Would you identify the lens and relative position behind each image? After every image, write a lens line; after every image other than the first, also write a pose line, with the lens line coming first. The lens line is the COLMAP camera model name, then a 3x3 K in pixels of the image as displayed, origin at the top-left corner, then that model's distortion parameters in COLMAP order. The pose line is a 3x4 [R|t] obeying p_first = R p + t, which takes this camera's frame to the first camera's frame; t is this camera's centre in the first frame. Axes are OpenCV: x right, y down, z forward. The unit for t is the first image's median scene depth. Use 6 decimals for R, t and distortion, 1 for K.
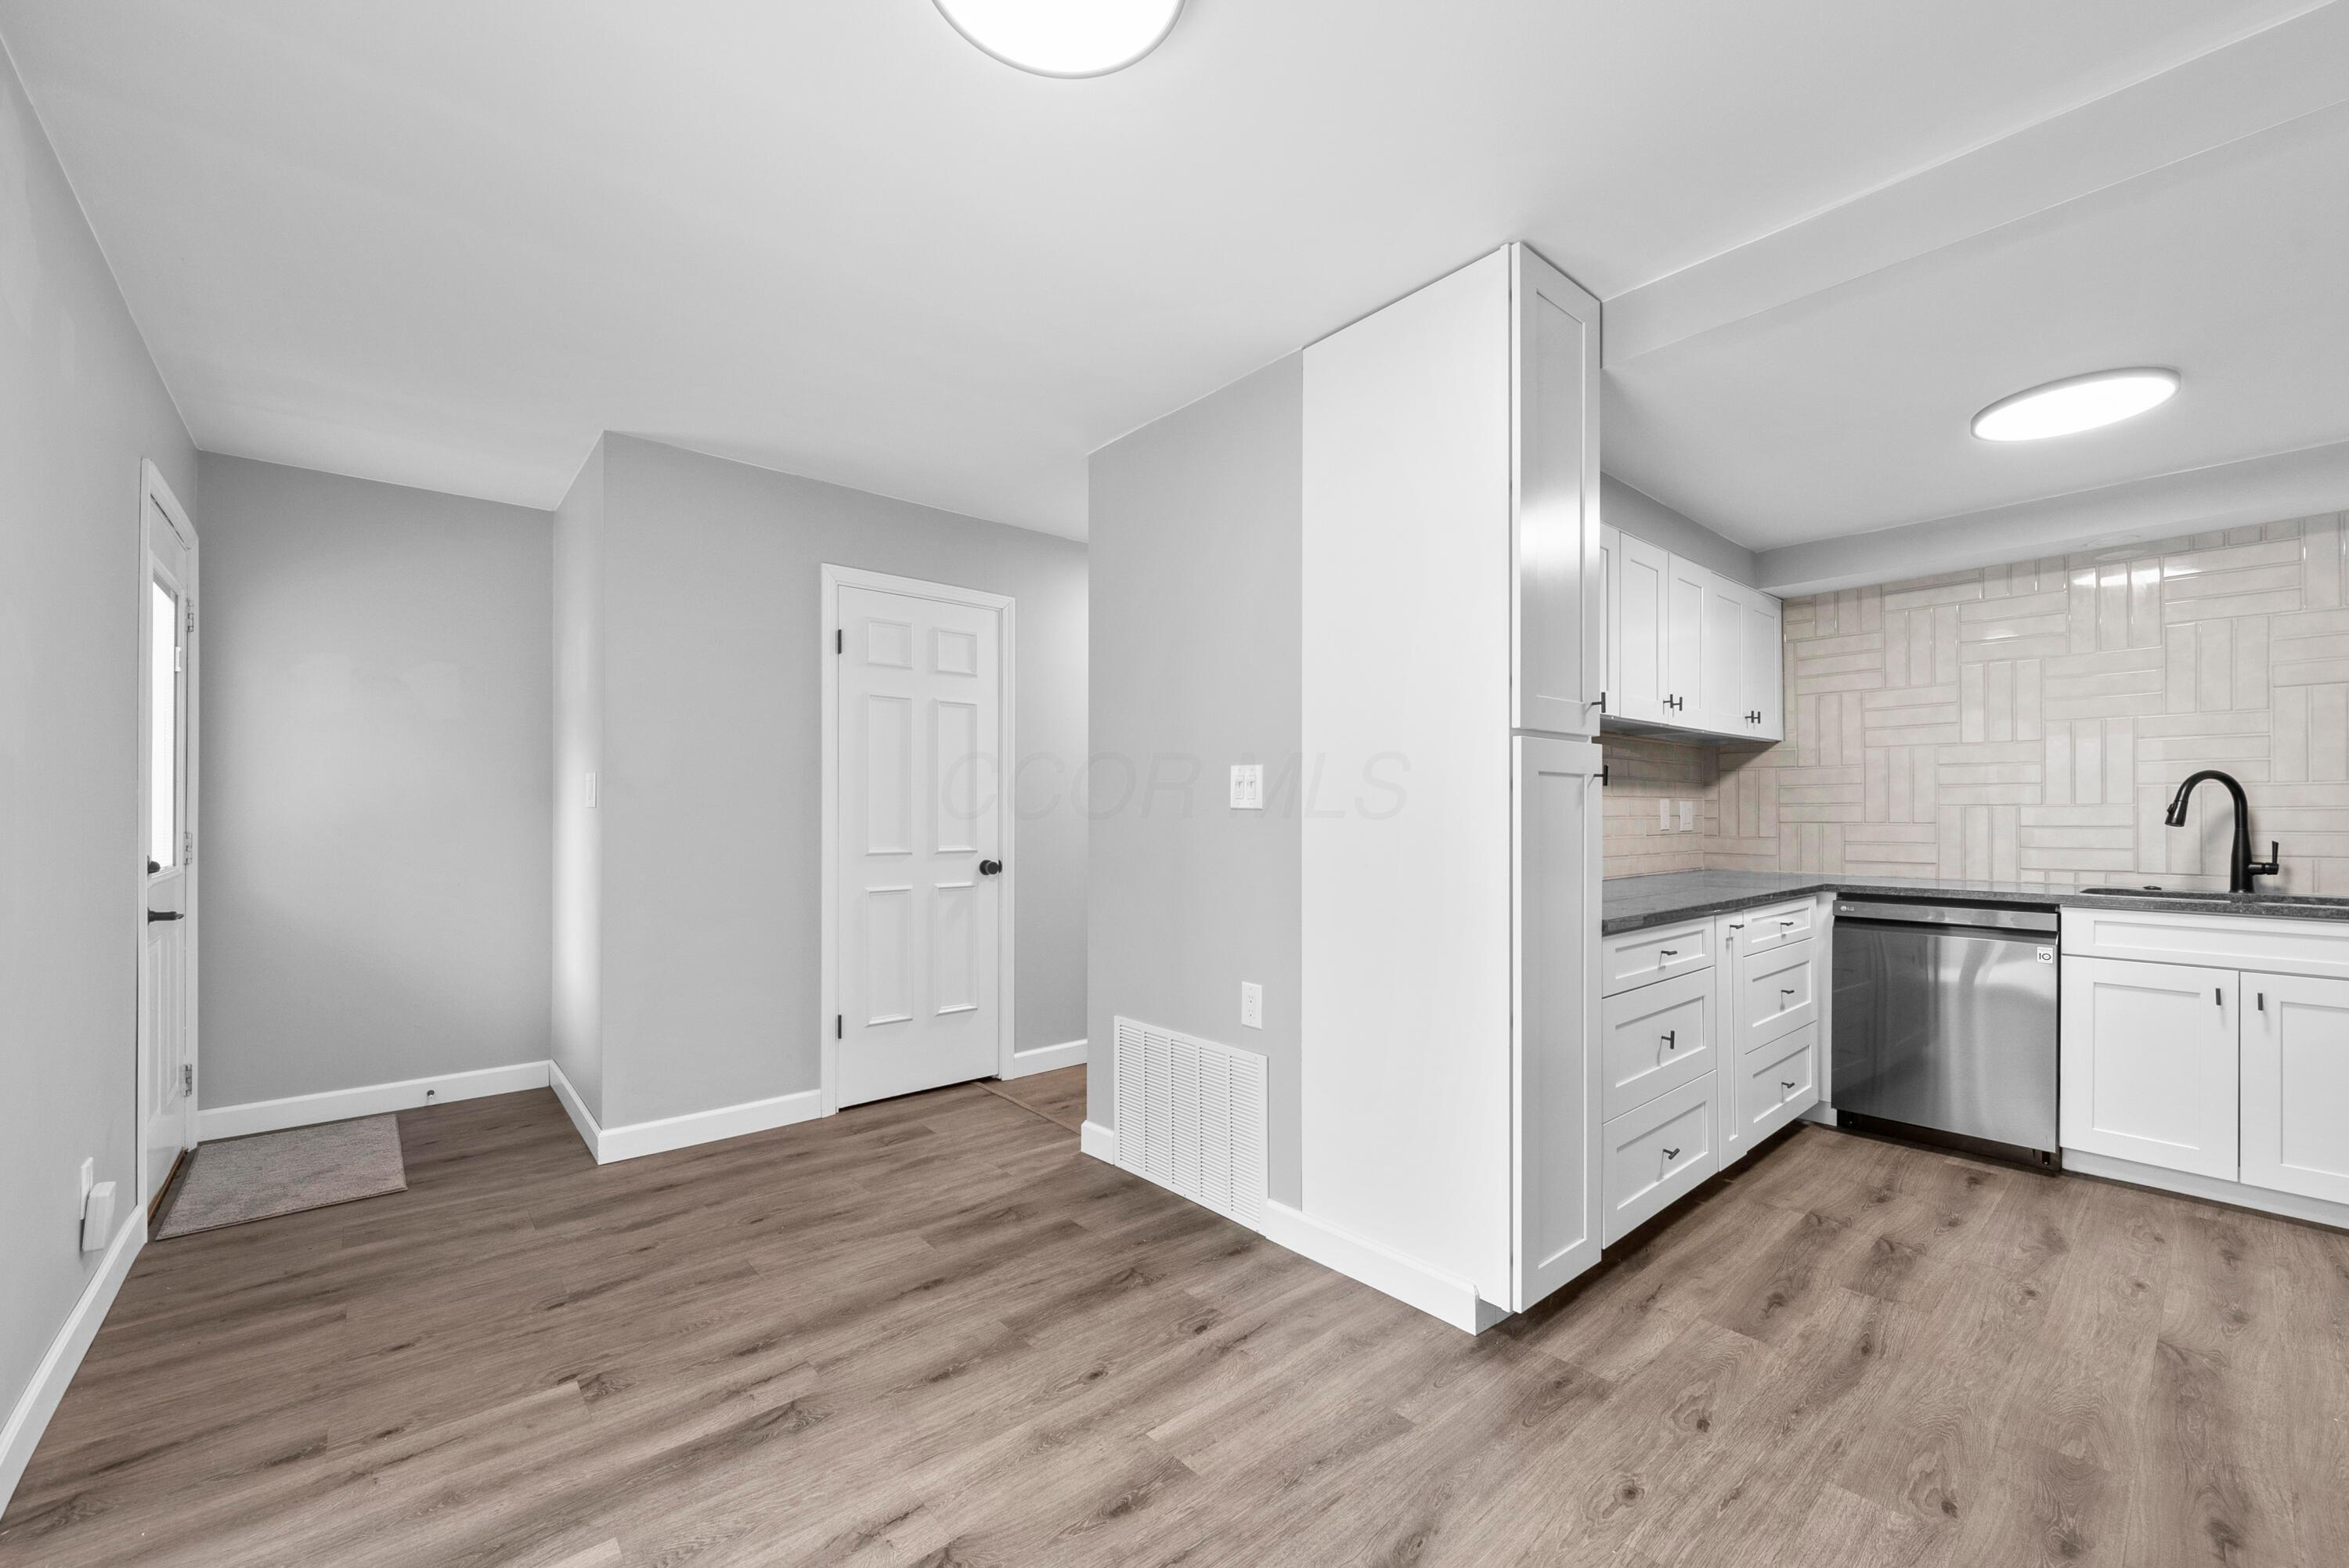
lens RADIAL K [[936.8, 0, 1180.0], [0, 936.8, 794.6], [0, 0, 1]] dist [-0.029178, 0.018449]
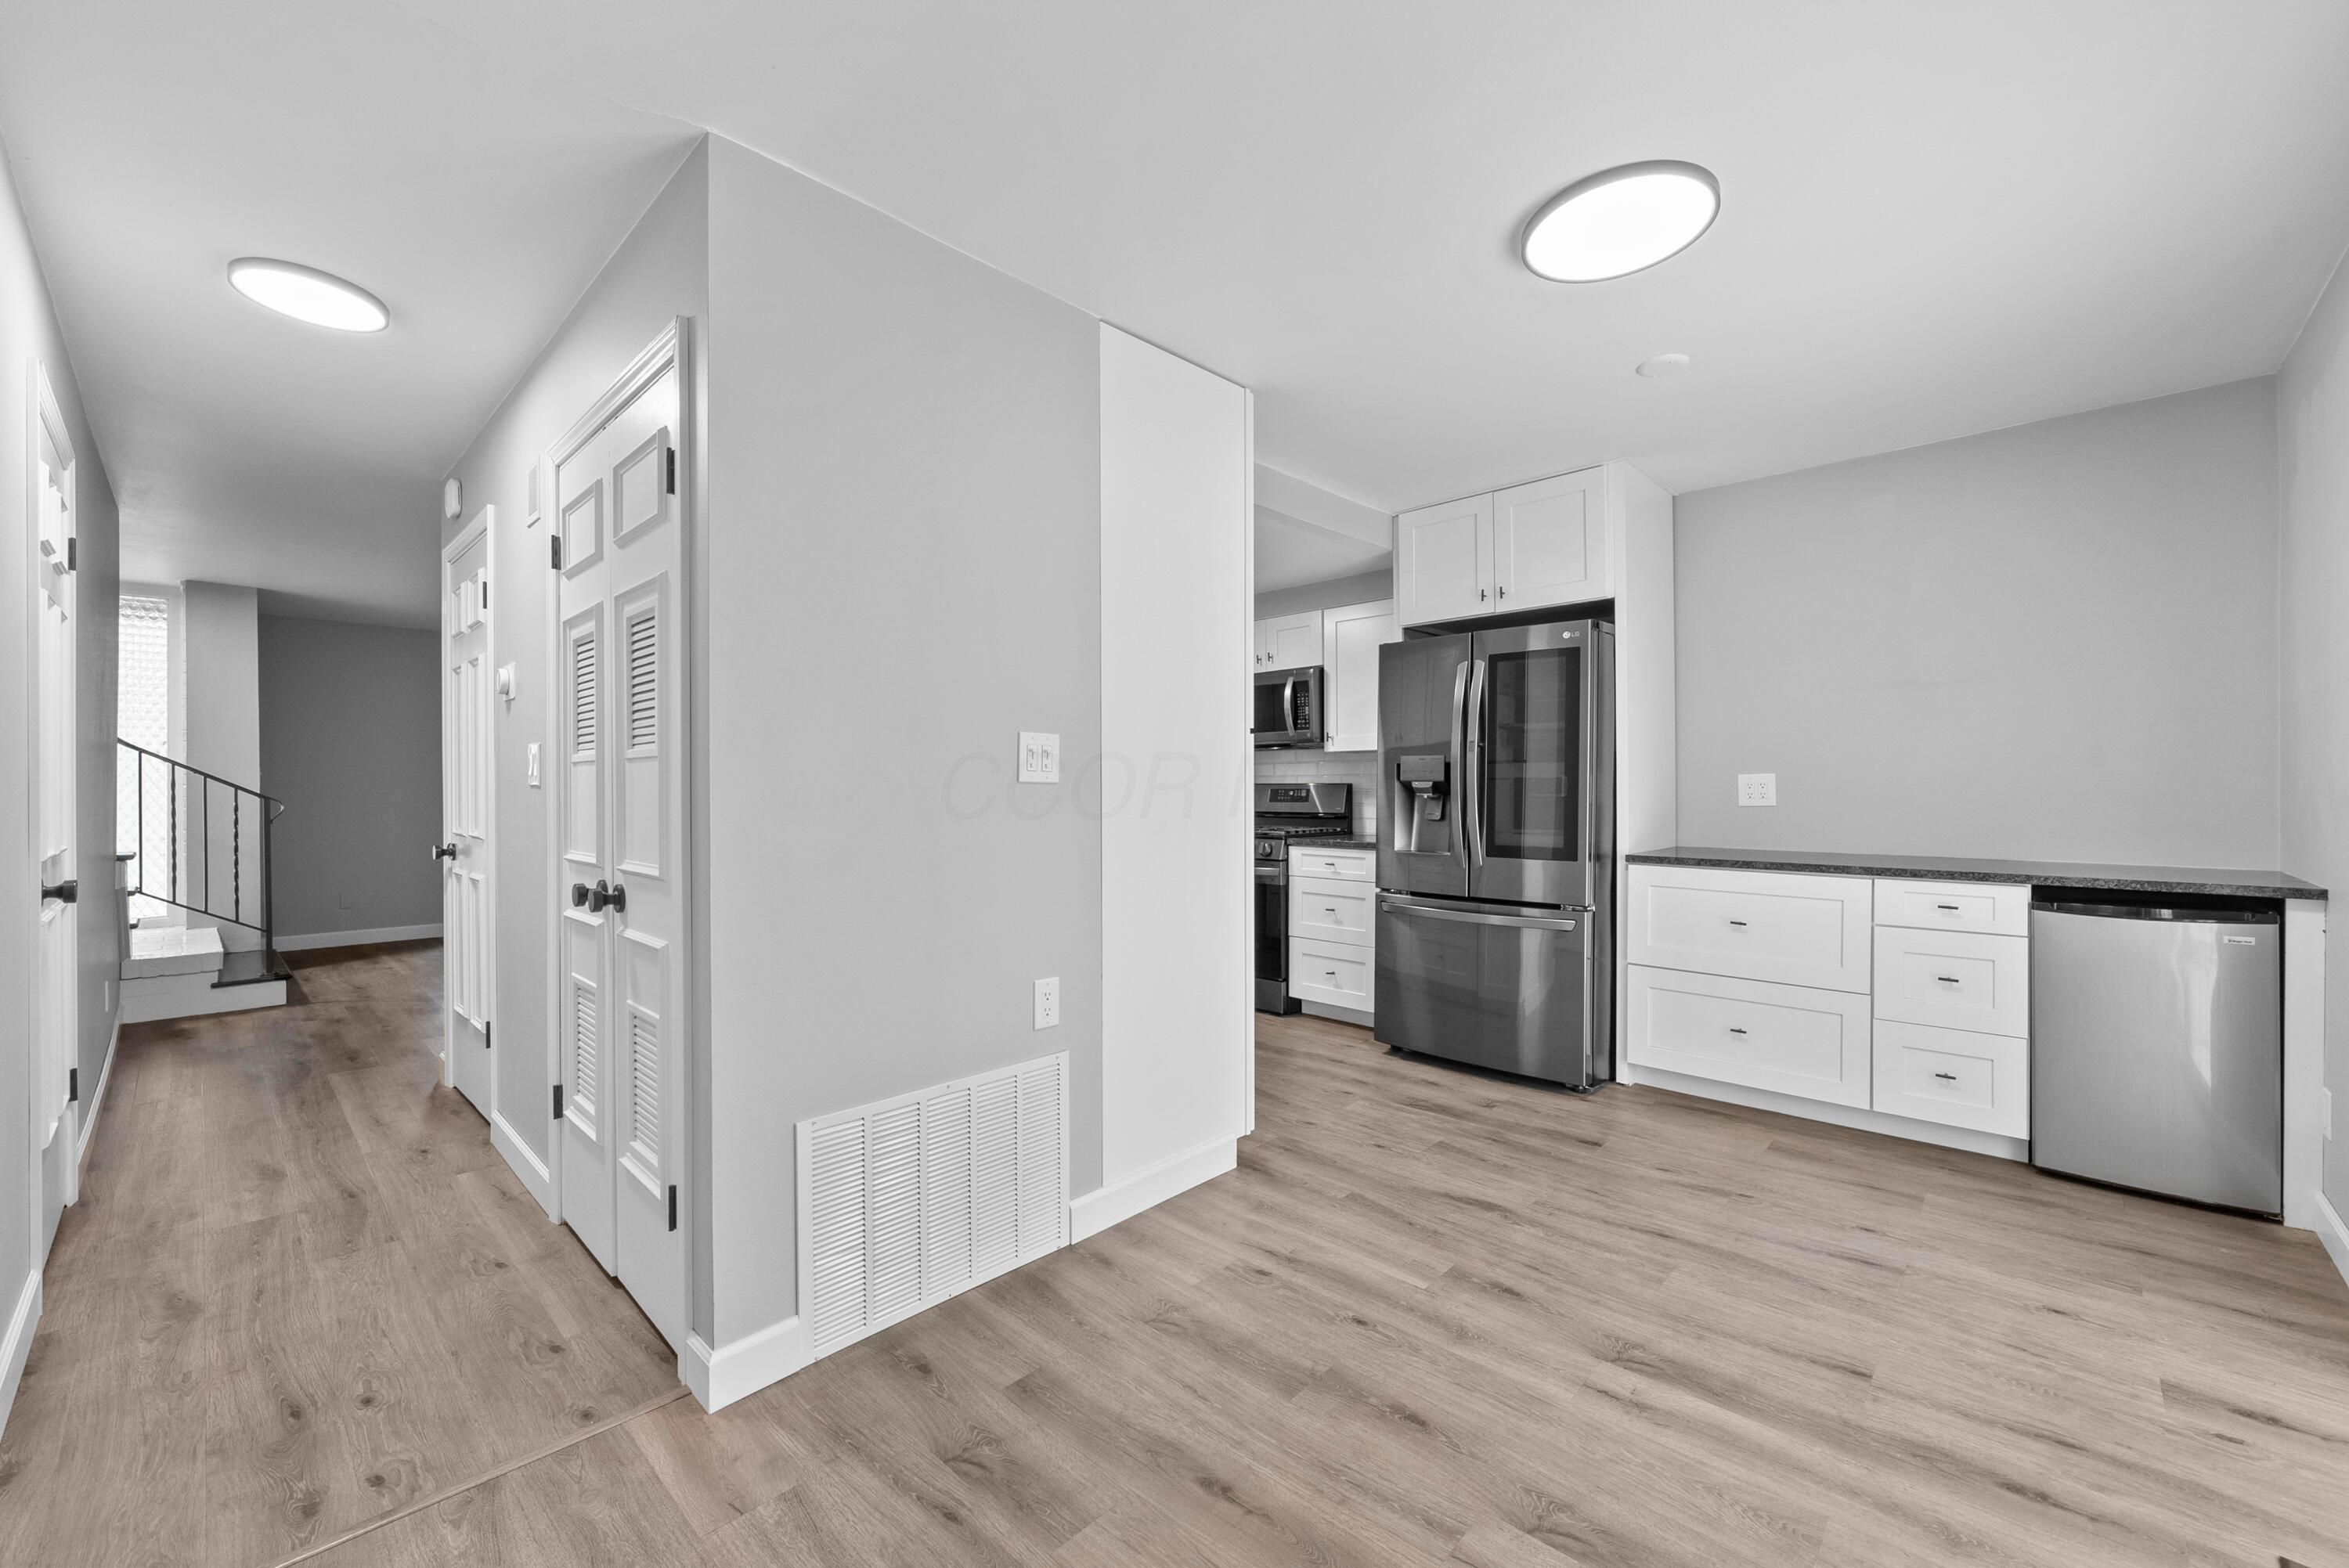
lens RADIAL K [[935.9, 0, 1174.5], [0, 935.9, 784.0], [0, 0, 1]] dist [-0.001634, -0.000313]
pose [[-0.086359, 0.002402, 0.996261, -0.986226], [-0.001635, 0.999995, -0.002552, 0.021773], [-0.996263, -0.001850, -0.086354, 1.143089]]
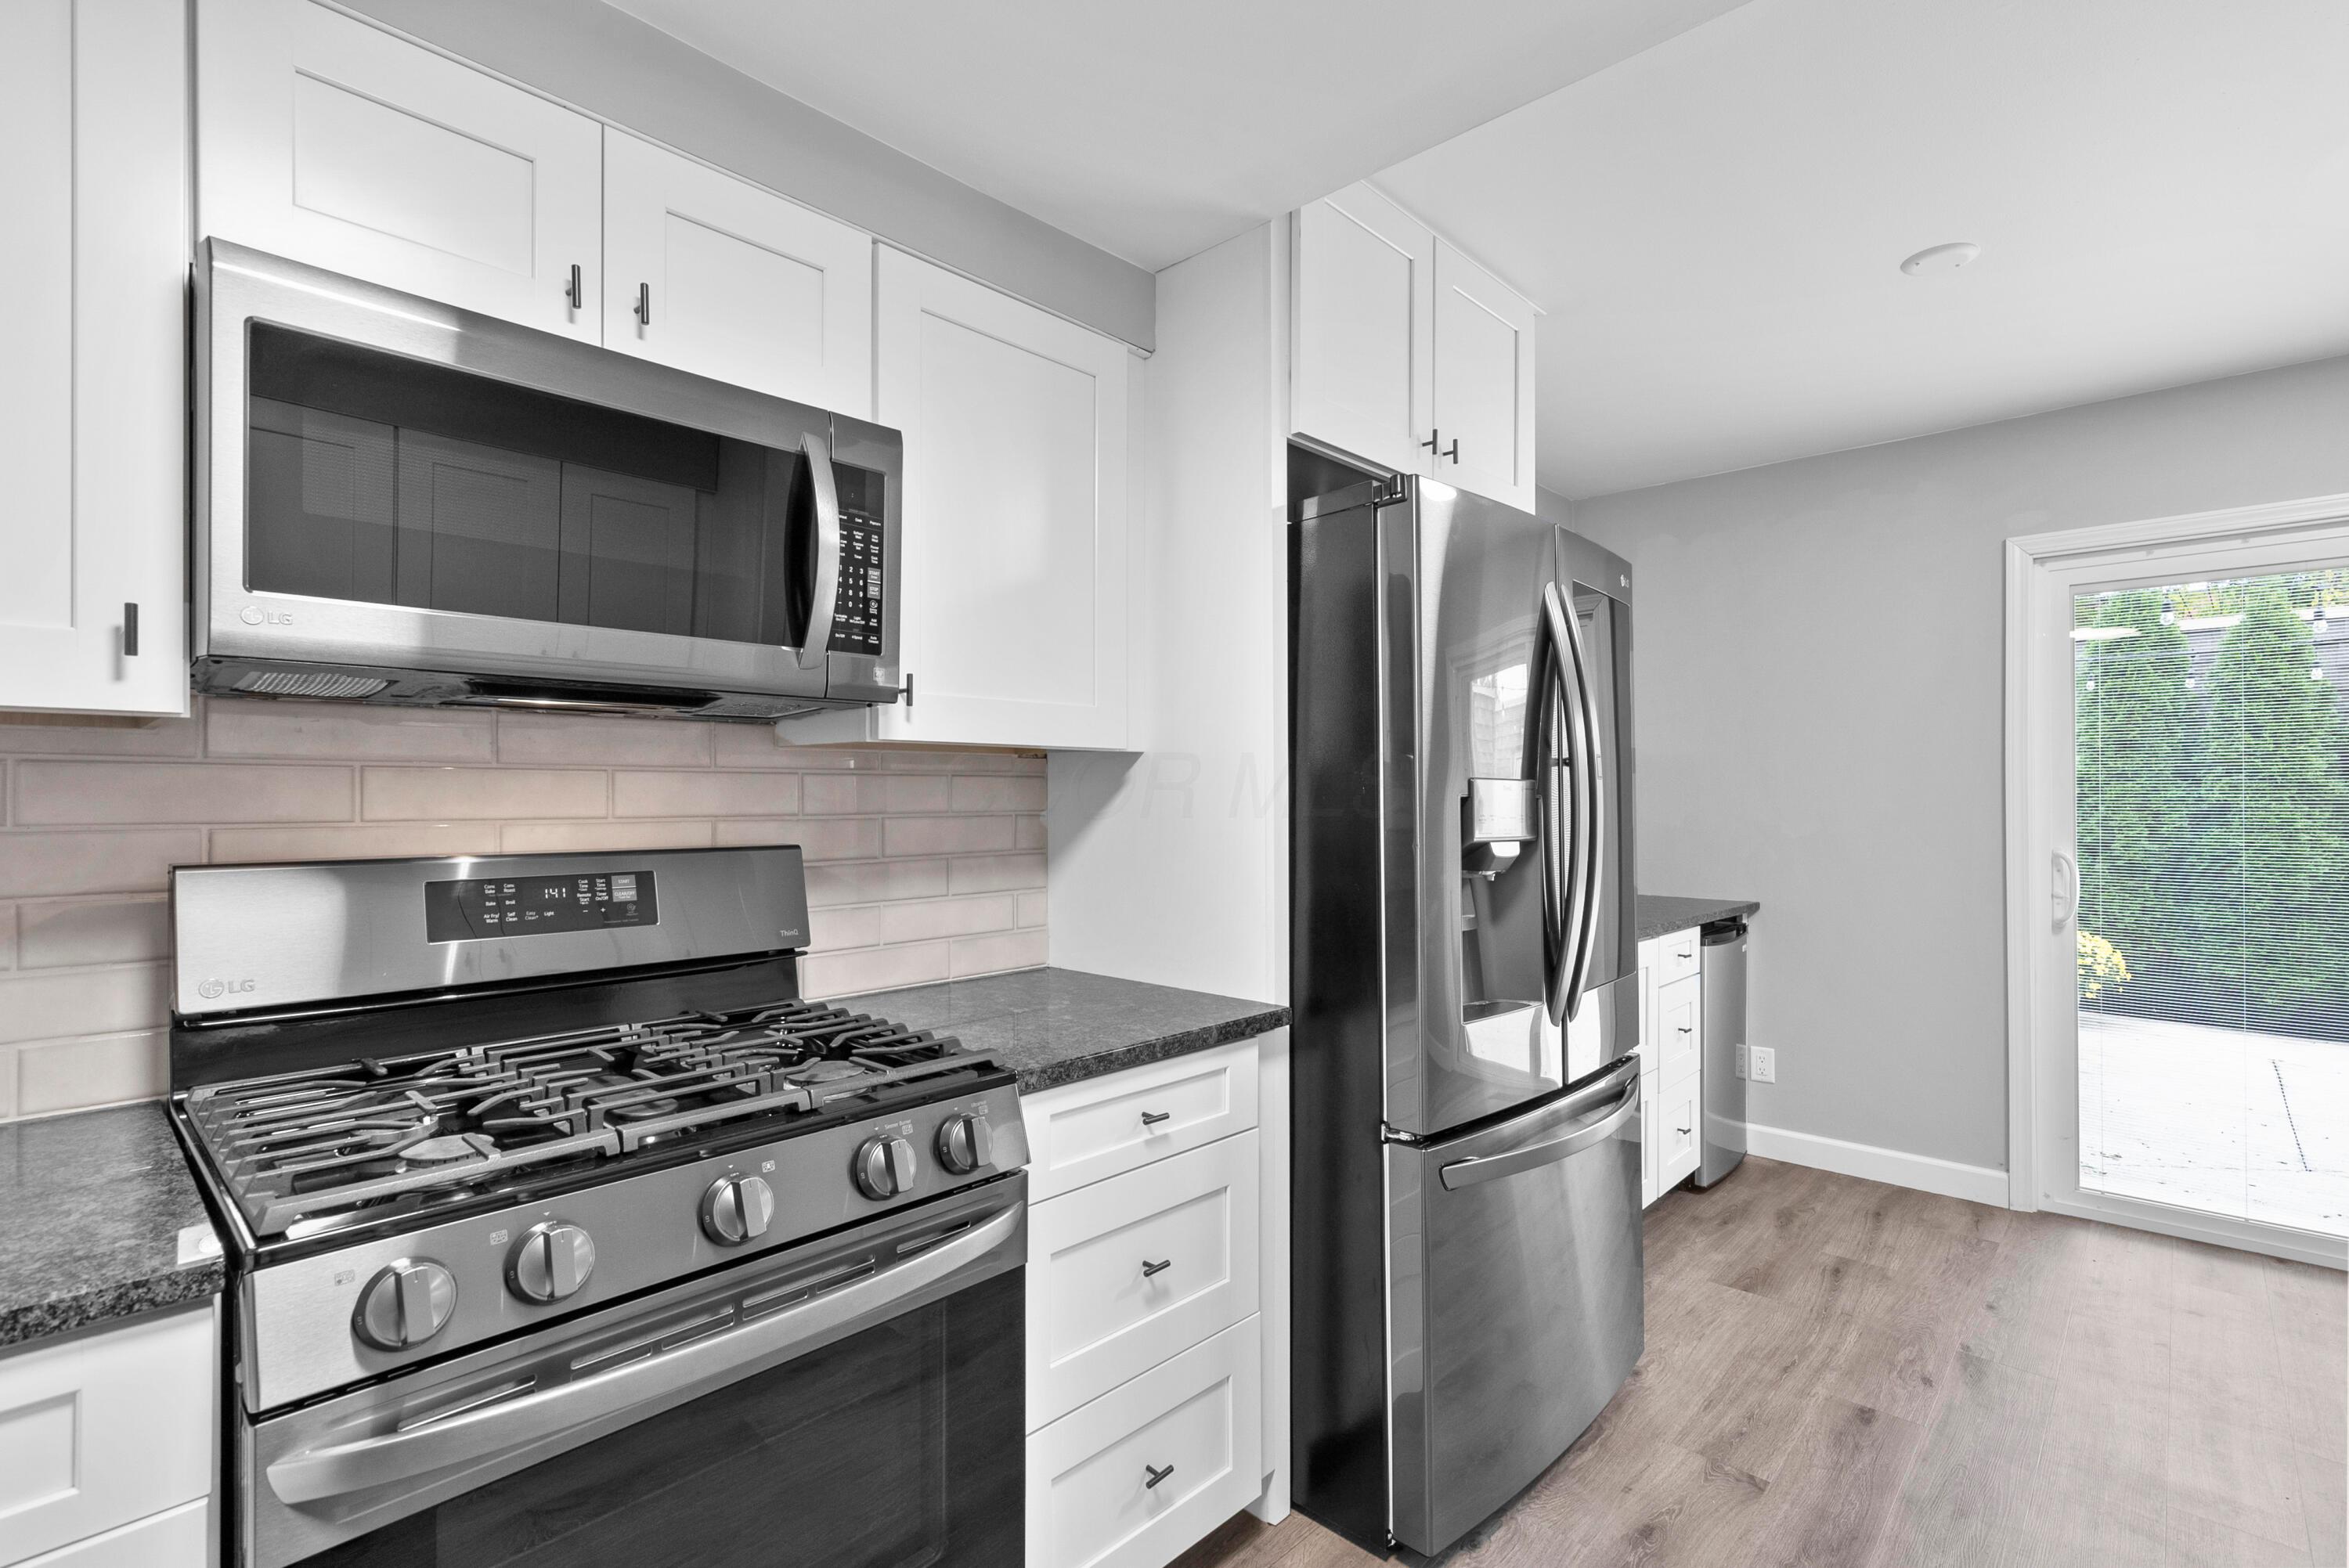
lens RADIAL K [[1078.4, 0, 1179.3], [0, 1078.4, 795.6], [0, 0, 1]] dist [0.000041, 0.000327]
pose [[-0.994211, -0.003783, -0.107379, 1.068610], [-0.002818, 0.999954, -0.009131, -0.016078], [0.107409, -0.008776, -0.994176, 1.341890]]
